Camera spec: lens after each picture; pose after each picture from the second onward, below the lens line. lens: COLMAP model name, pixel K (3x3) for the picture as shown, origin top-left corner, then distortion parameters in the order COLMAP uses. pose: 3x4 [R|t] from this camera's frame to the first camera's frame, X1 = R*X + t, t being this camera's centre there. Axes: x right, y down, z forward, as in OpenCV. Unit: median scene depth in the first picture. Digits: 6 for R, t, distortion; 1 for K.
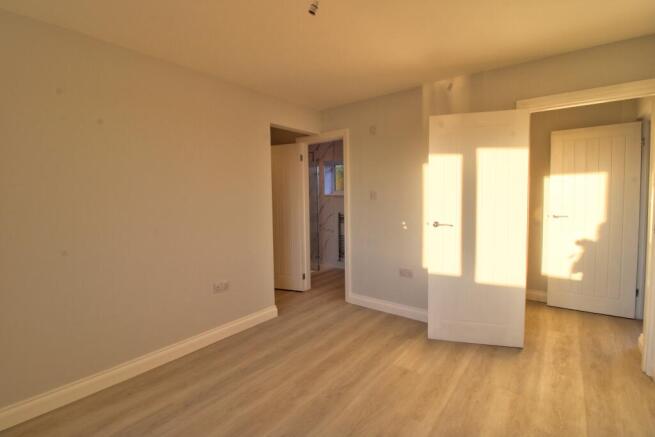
lens RADIAL K [[303.5, 0, 326.0], [0, 303.5, 219.1], [0, 0, 1]] dist [-0.004776, -0.009537]
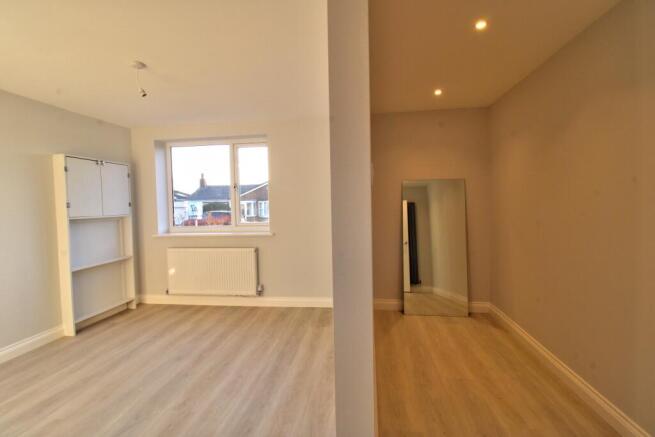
lens RADIAL K [[303.5, 0, 329.0], [0, 303.5, 214.9], [0, 0, 1]] dist [-0.004776, -0.009537]
pose [[-0.855377, 0.047330, -0.515840, -0.014617], [-0.007829, 0.994522, 0.104234, -0.150816], [0.517947, 0.093198, -0.850320, 1.957463]]
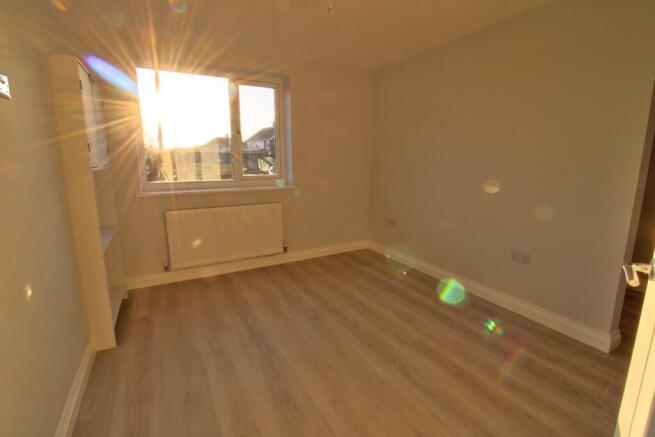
lens RADIAL K [[303.5, 0, 328.4], [0, 303.5, 212.0], [0, 0, 1]] dist [-0.004776, -0.009537]
pose [[-0.394809, 0.173718, -0.902190, 0.875649], [-0.060798, 0.974870, 0.214318, -0.081238], [0.916749, 0.139466, -0.374326, 1.054000]]
